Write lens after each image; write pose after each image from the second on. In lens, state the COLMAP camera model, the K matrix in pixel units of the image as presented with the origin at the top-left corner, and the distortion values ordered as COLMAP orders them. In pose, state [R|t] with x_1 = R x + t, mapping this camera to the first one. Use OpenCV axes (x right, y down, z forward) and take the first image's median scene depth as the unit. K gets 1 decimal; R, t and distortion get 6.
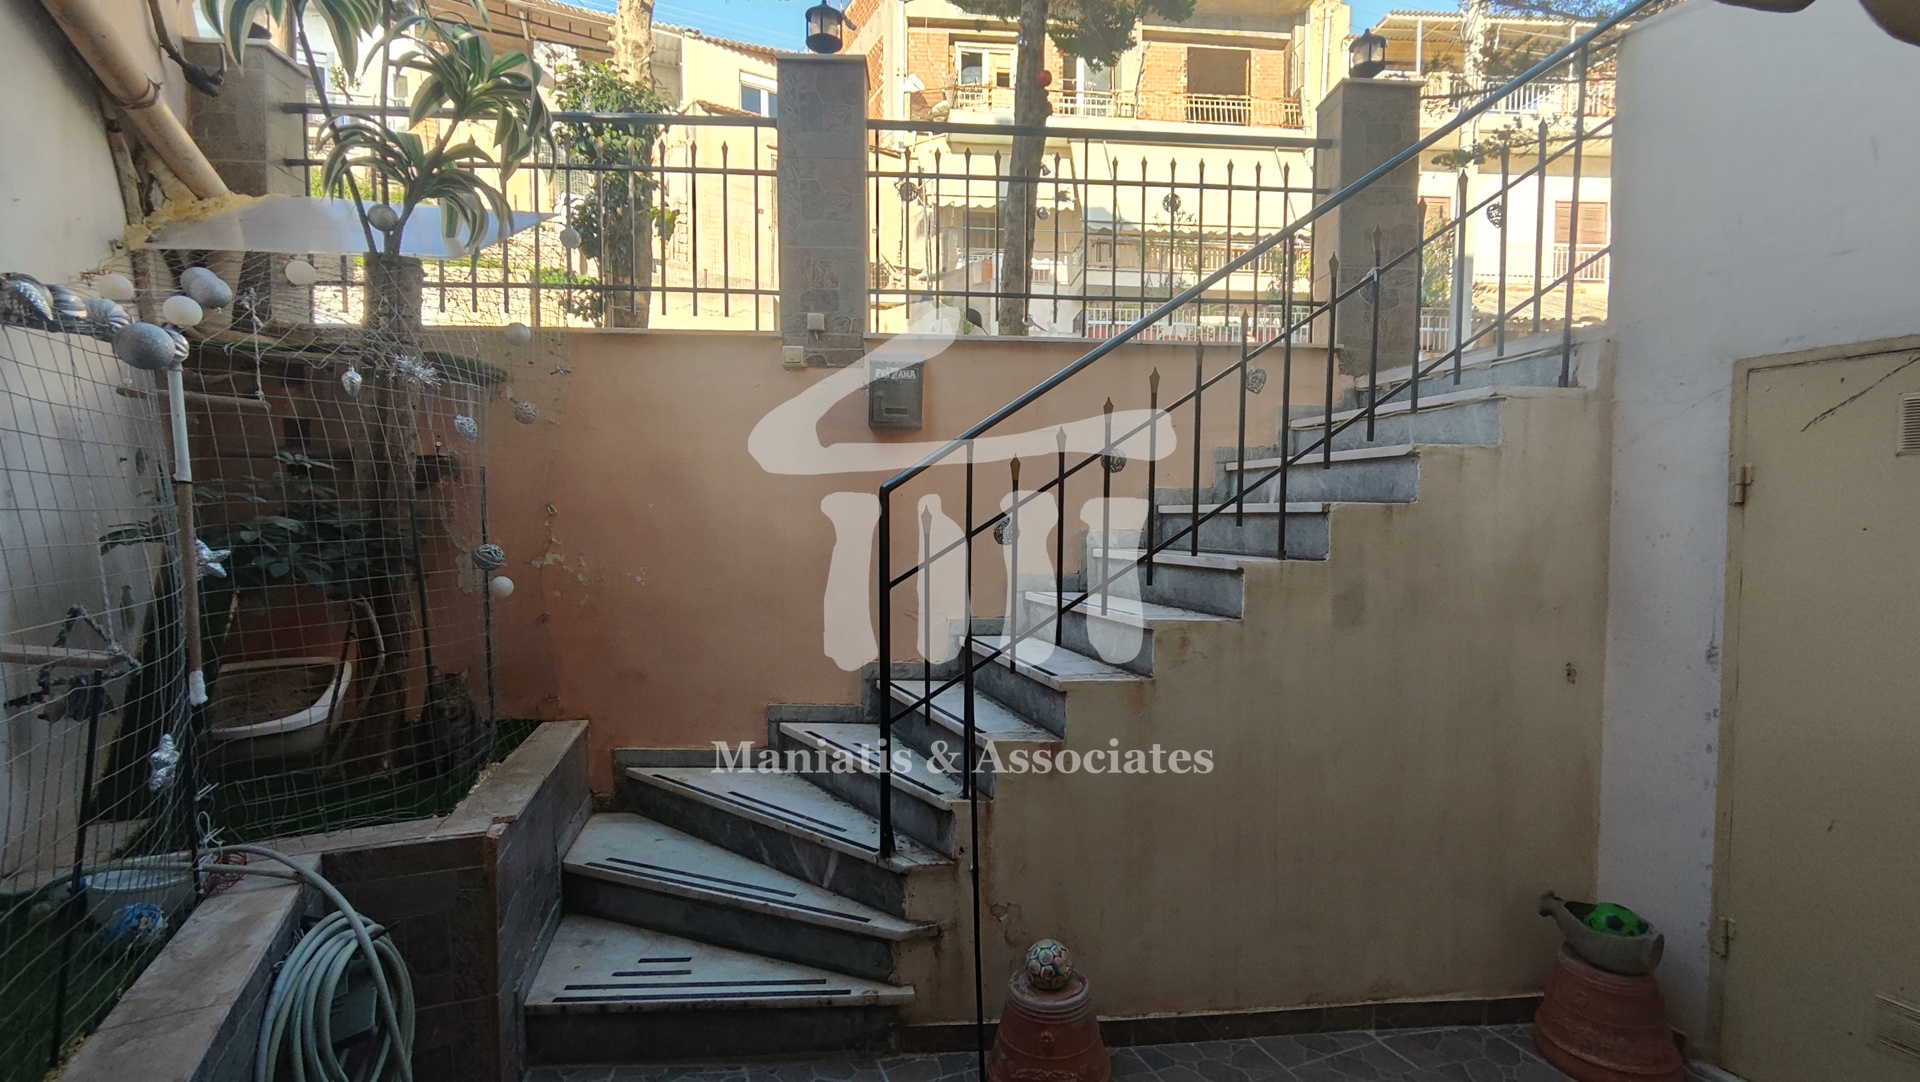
lens RADIAL K [[879.4, 0, 983.6], [0, 879.4, 559.2], [0, 0, 1]] dist [0.000858, 0.000344]
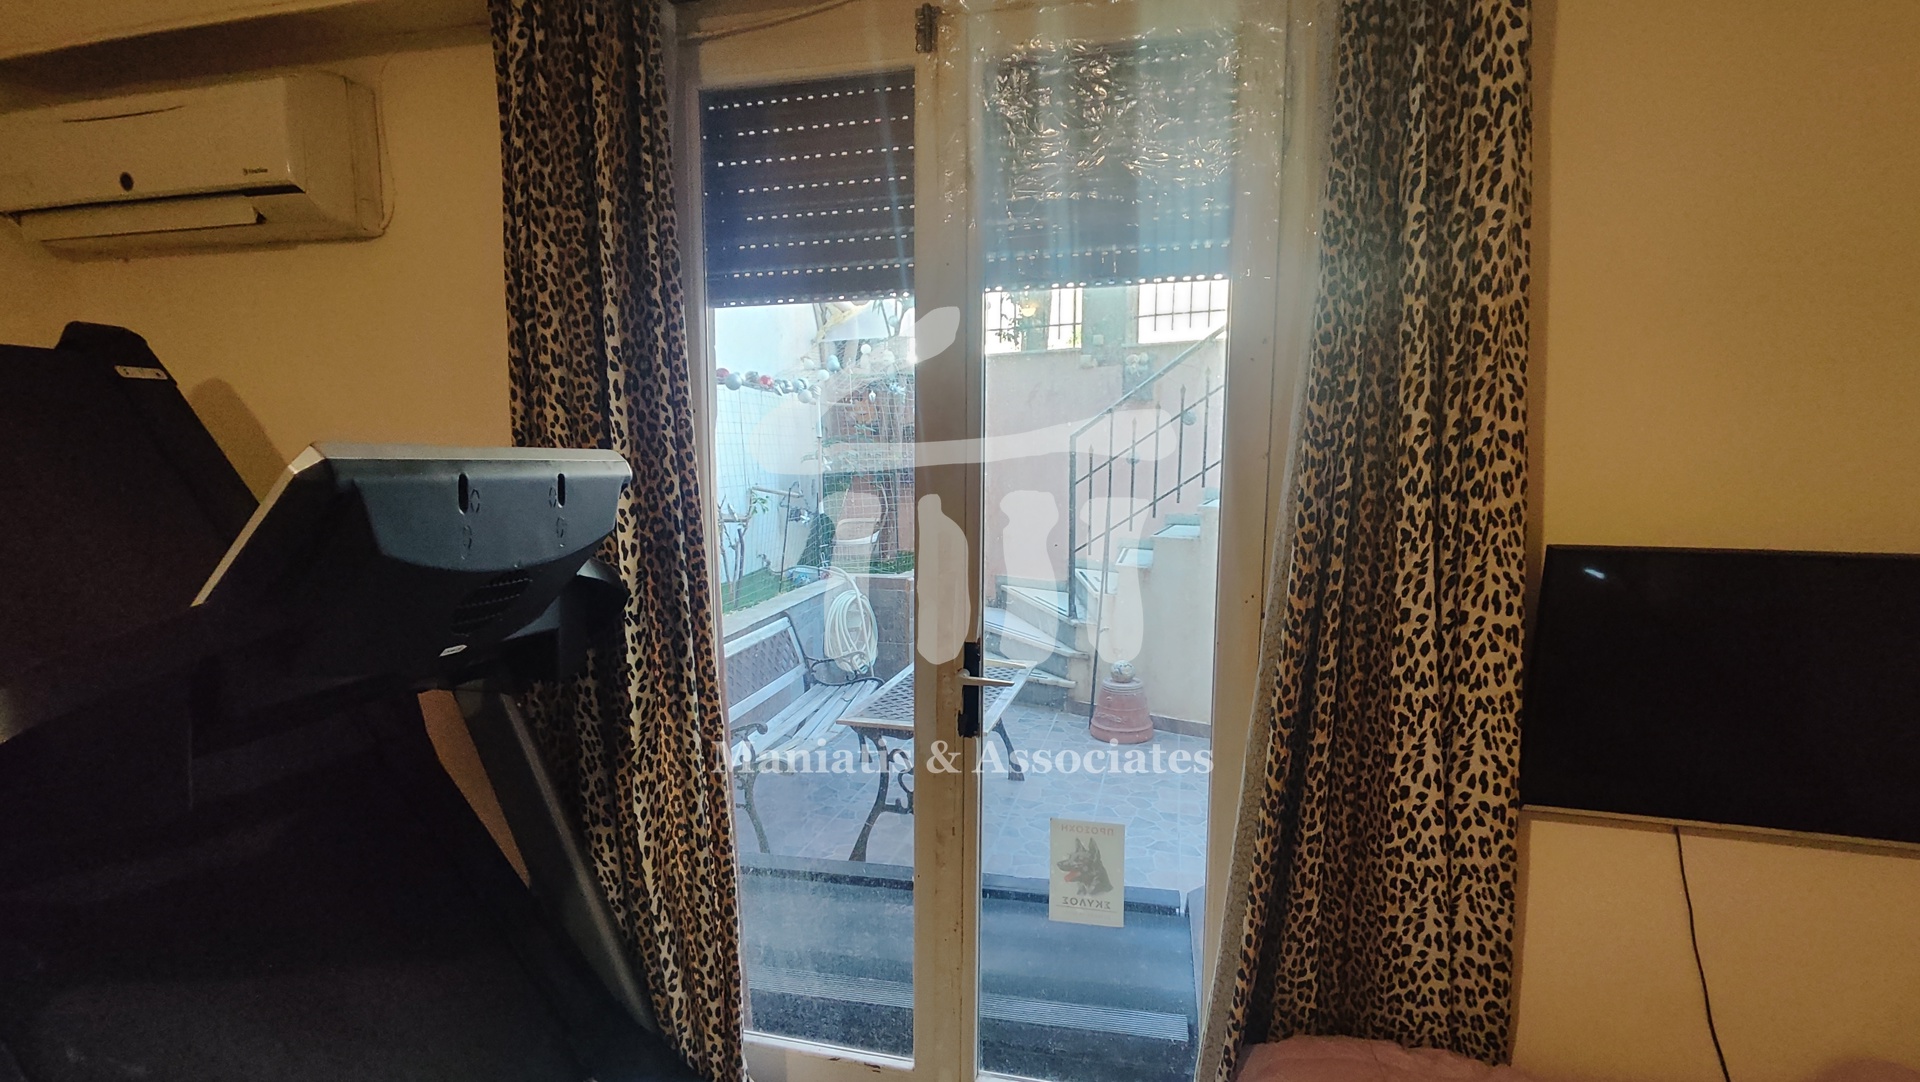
lens RADIAL K [[879.4, 0, 983.6], [0, 879.4, 559.2], [0, 0, 1]] dist [0.000858, 0.000344]
pose [[0.806936, 0.068186, -0.586690, 0.898596], [-0.035281, 0.997105, 0.067360, 0.070895], [0.589585, -0.033656, 0.807005, -0.739219]]
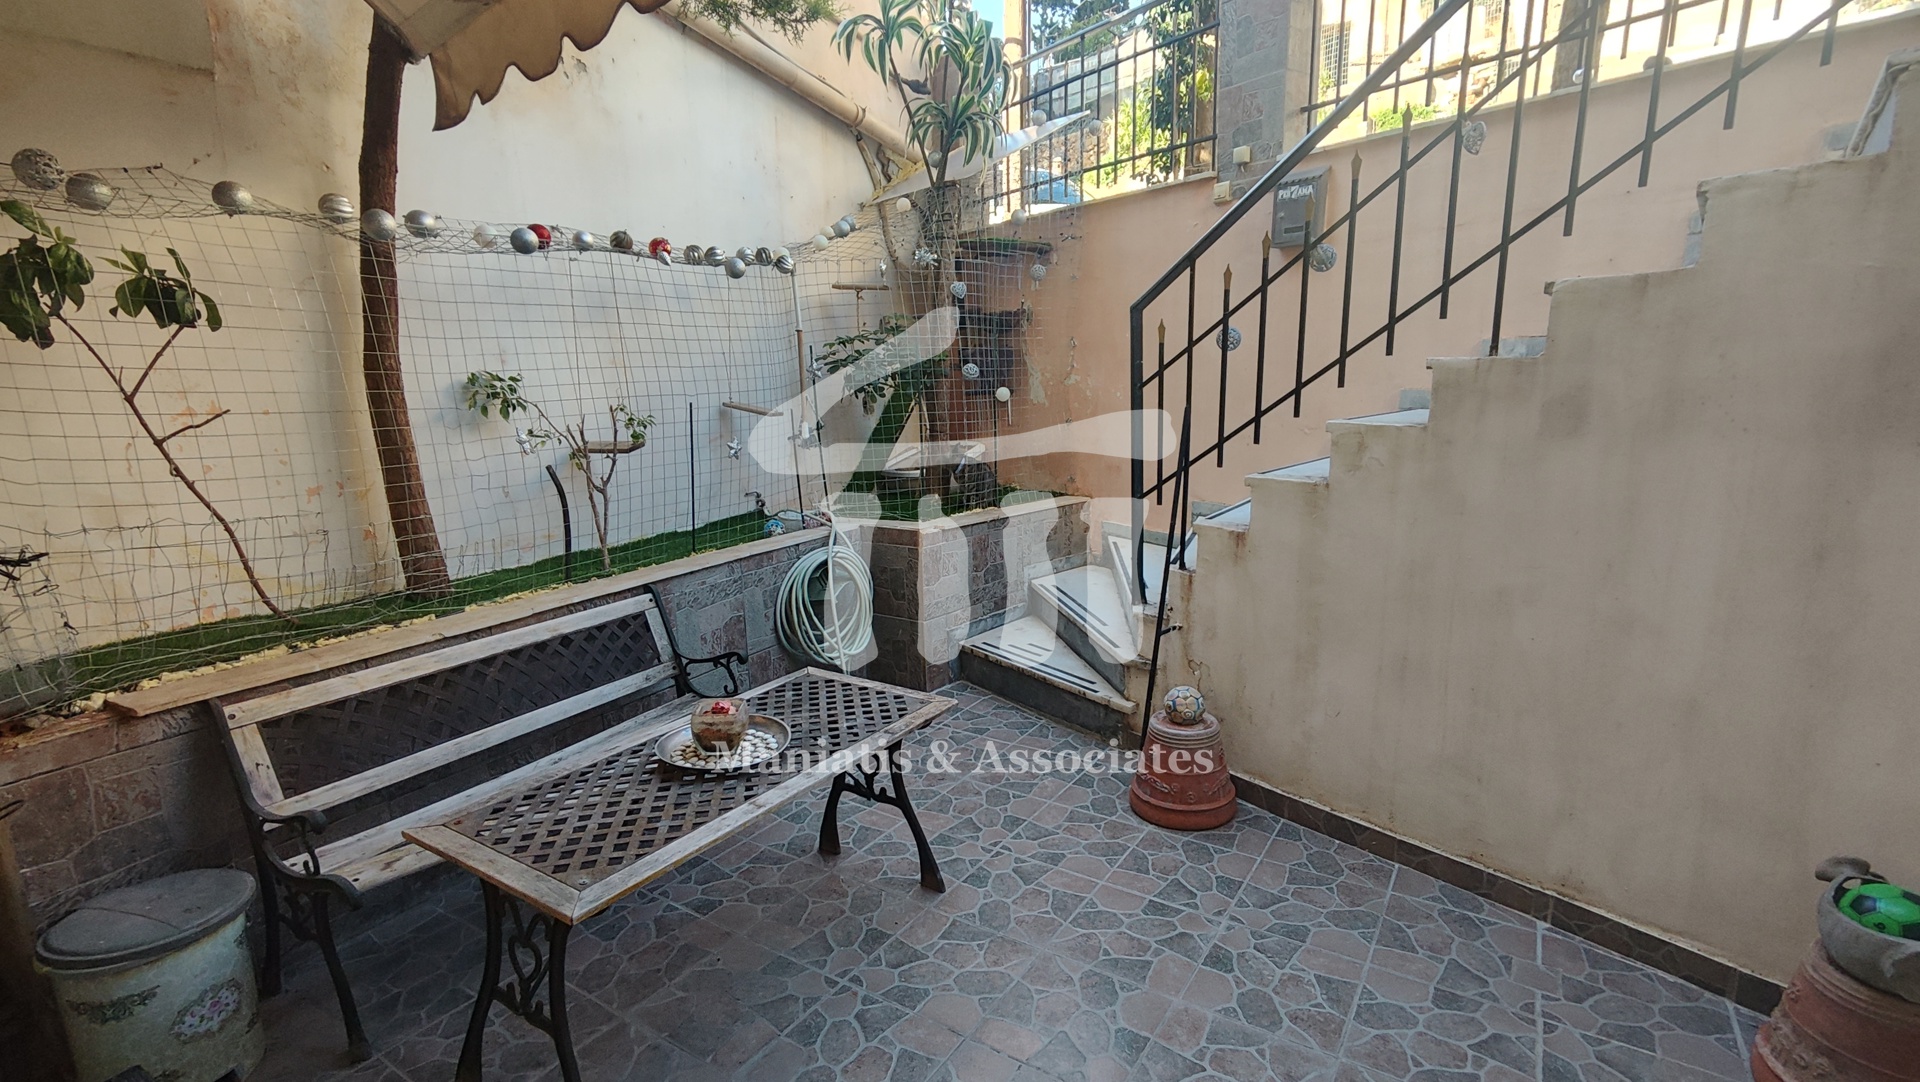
lens RADIAL K [[879.4, 0, 983.6], [0, 879.4, 559.2], [0, 0, 1]] dist [0.000858, 0.000344]
pose [[0.561645, 0.153891, -0.812941, 0.790453], [-0.019467, 0.984736, 0.172963, 0.055761], [0.827149, -0.081318, 0.556068, 0.110907]]
